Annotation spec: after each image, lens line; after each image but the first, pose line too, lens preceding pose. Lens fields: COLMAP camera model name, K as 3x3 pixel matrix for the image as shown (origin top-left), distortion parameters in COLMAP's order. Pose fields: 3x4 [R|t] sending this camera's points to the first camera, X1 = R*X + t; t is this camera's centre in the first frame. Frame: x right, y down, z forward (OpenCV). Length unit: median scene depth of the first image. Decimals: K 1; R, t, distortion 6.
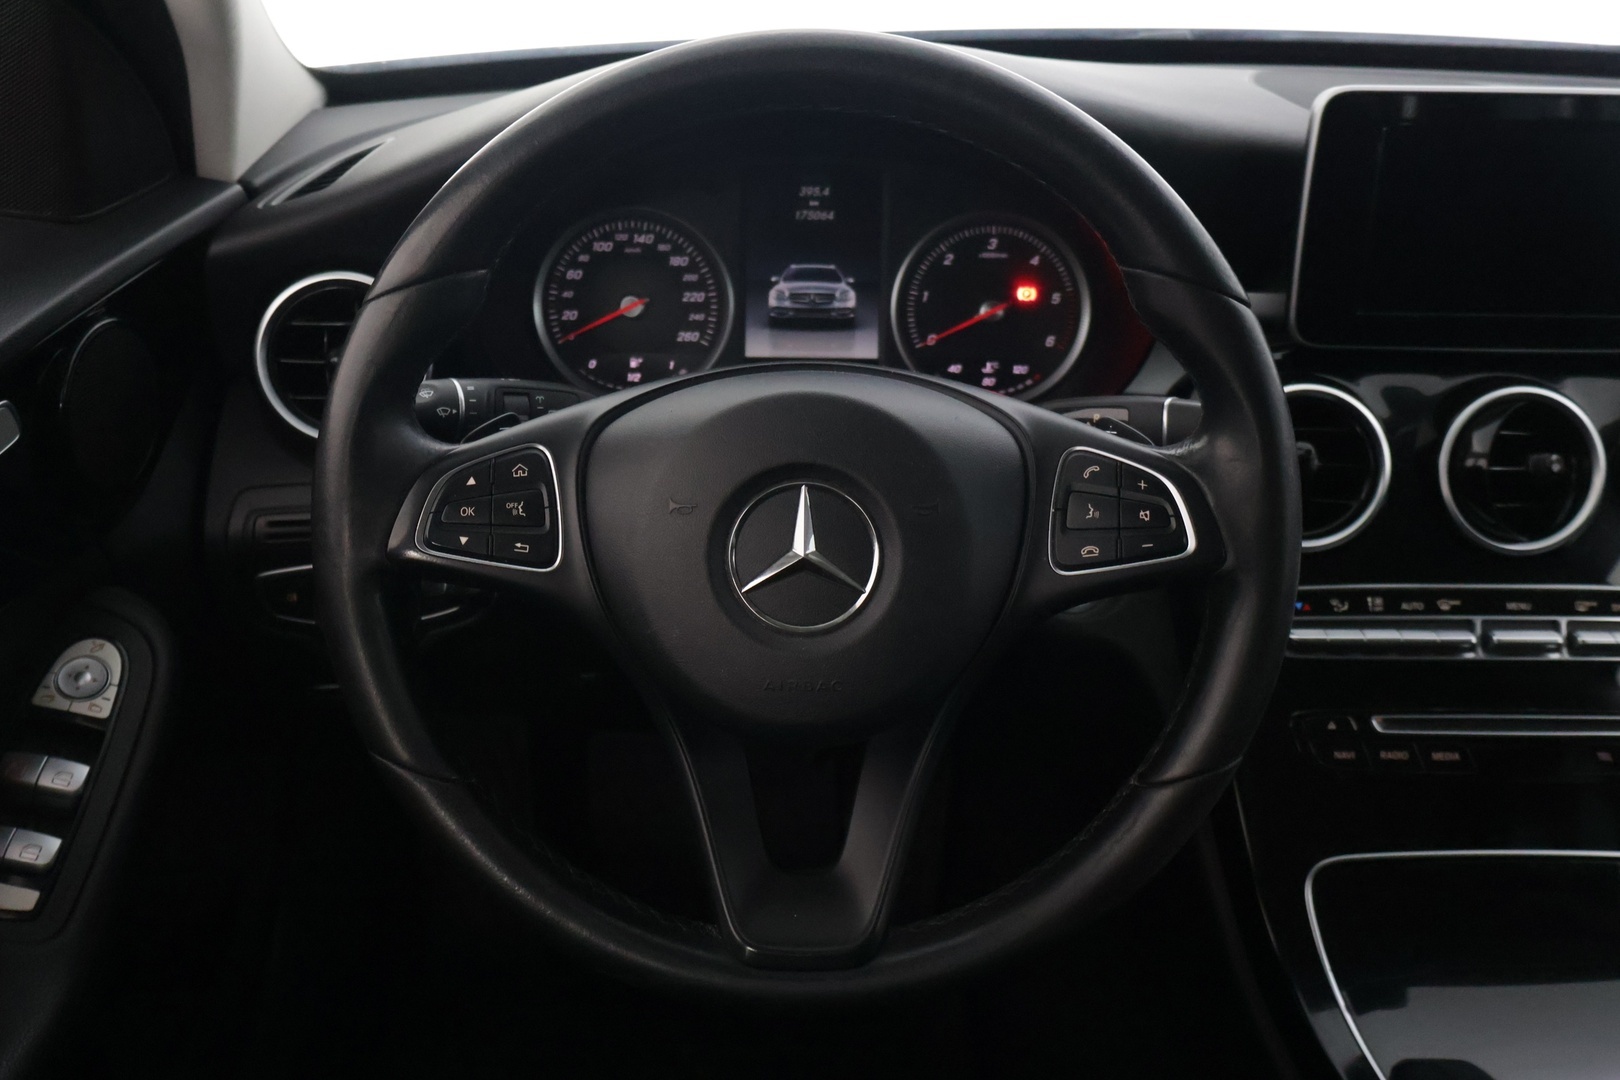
lens RADIAL K [[1652.8, 0, 781.4], [0, 1652.8, 541.4], [0, 0, 1]] dist [-0.007401, 0.000000]
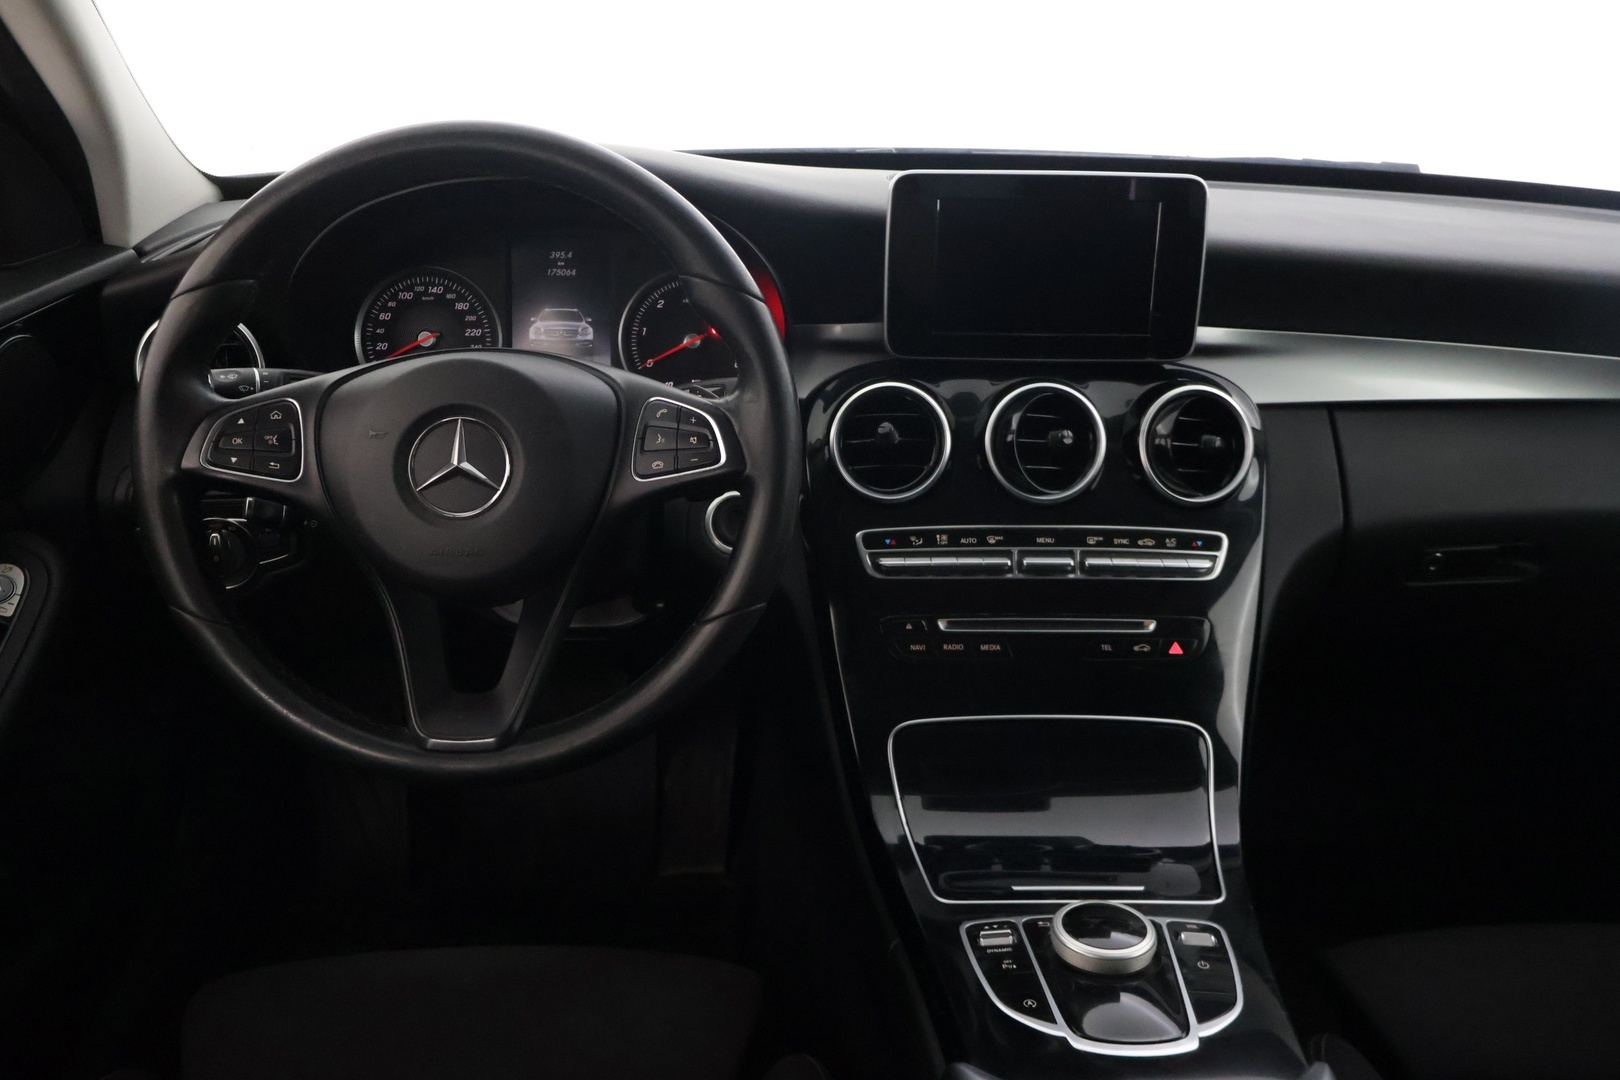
lens RADIAL K [[1550.8, 0, 813.2], [0, 1550.8, 548.9], [0, 0, 1]] dist [-0.016400, 0.000000]
pose [[0.999857, -0.005608, 0.015942, 0.221059], [0.006748, 0.997355, -0.072374, 0.132918], [-0.015494, 0.072471, 0.997250, -0.278764]]
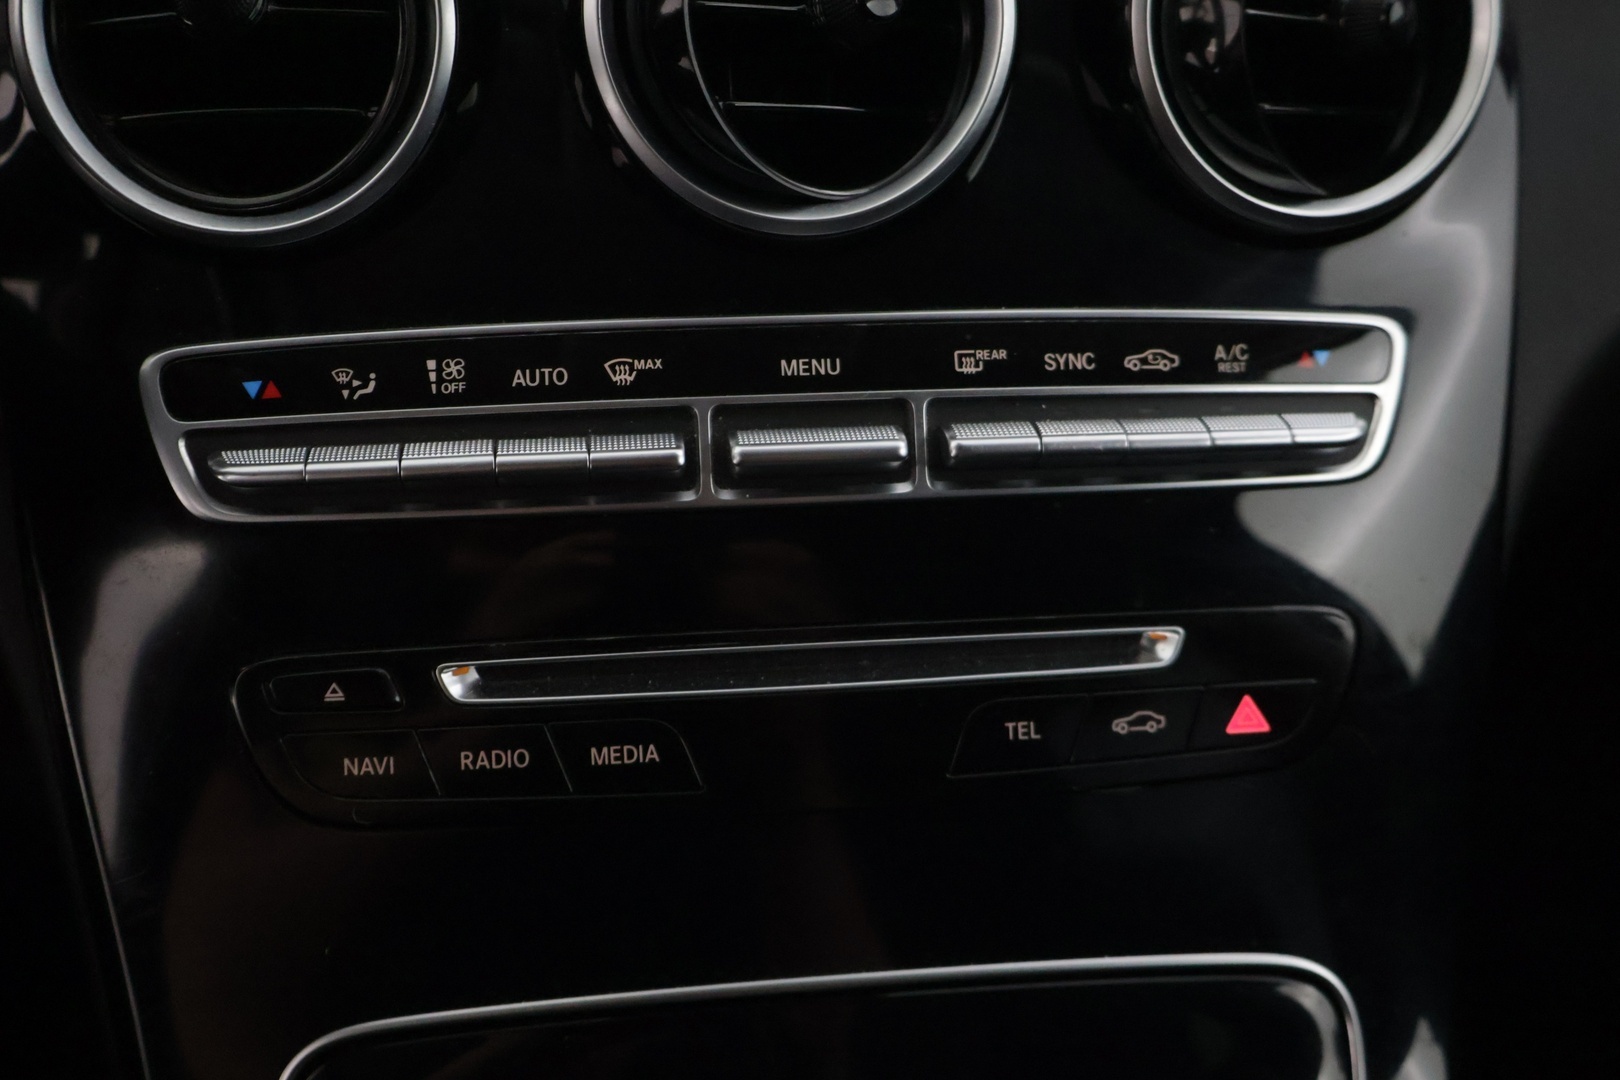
lens RADIAL K [[1648.1, 0, 800.3], [0, 1648.1, 552.7], [0, 0, 1]] dist [0.009566, 0.000000]
pose [[0.992889, -0.050601, 0.107753, 0.381251], [0.037781, 0.992311, 0.117859, 0.035039], [-0.112889, -0.112950, 0.987167, 0.575842]]
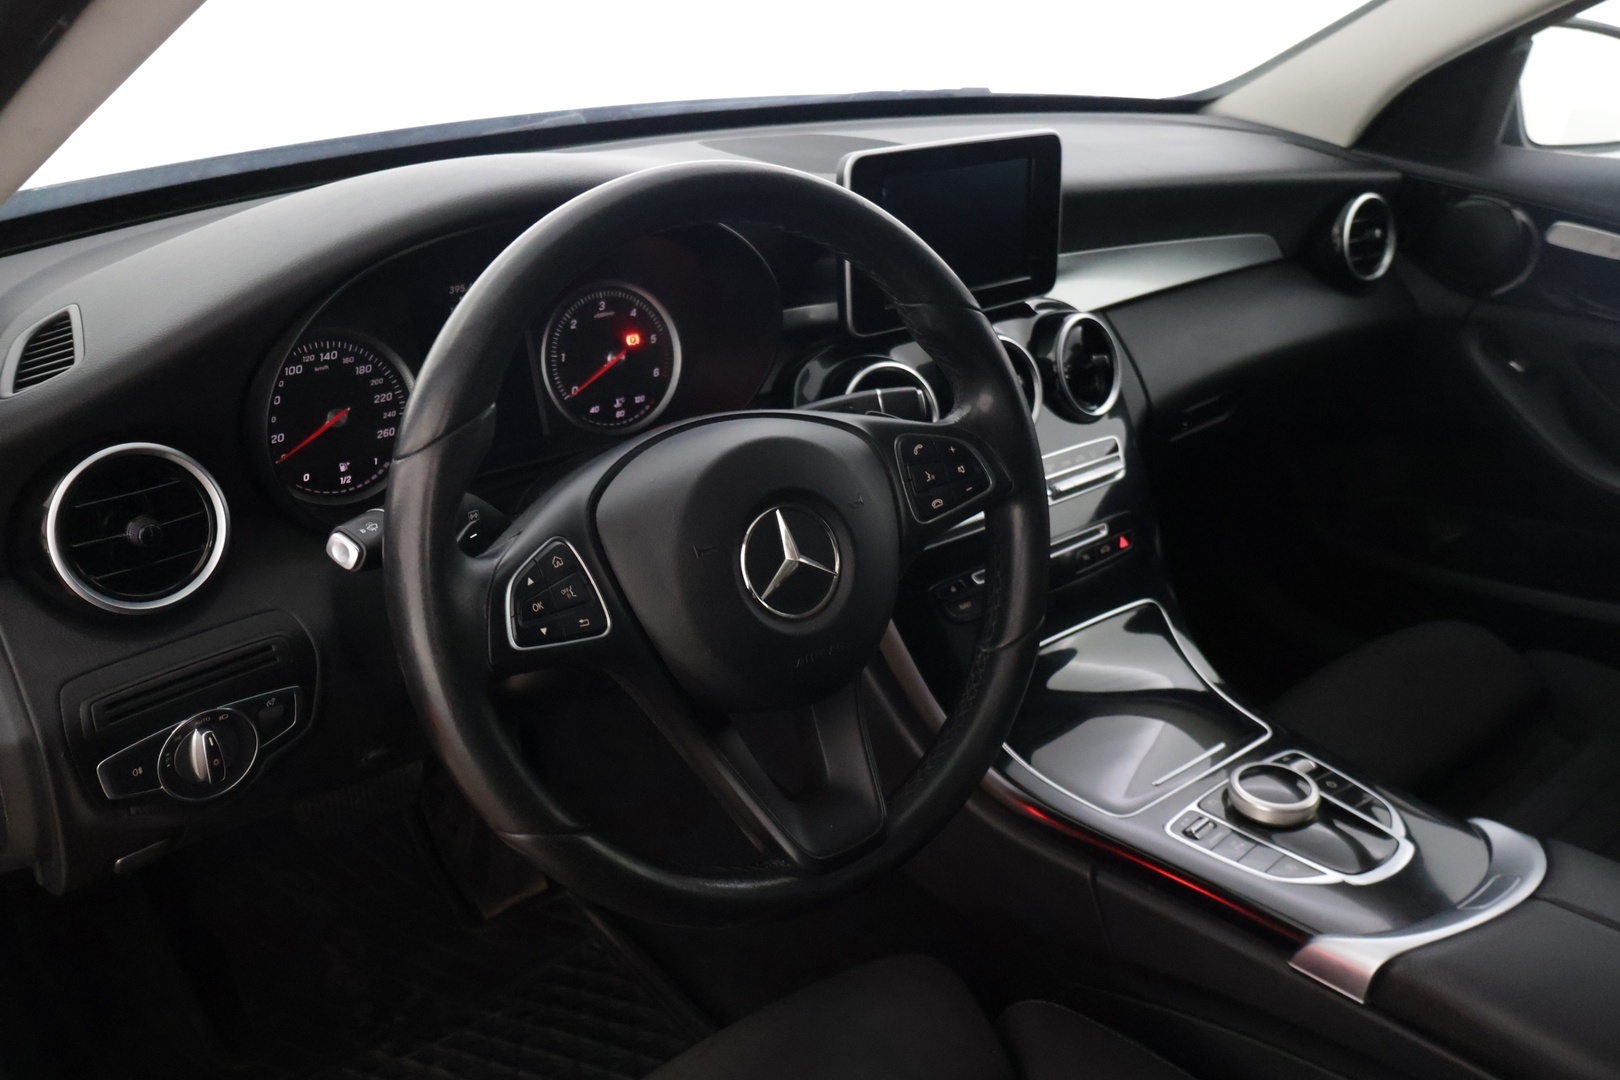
lens RADIAL K [[1400.1, 0, 809.0], [0, 1400.1, 543.8], [0, 0, 1]] dist [-0.012963, 0.005163]
pose [[0.778058, -0.270168, 0.567128, -0.428685], [0.257151, 0.960666, 0.104848, -0.083603], [-0.573148, 0.064260, 0.816929, 0.061764]]
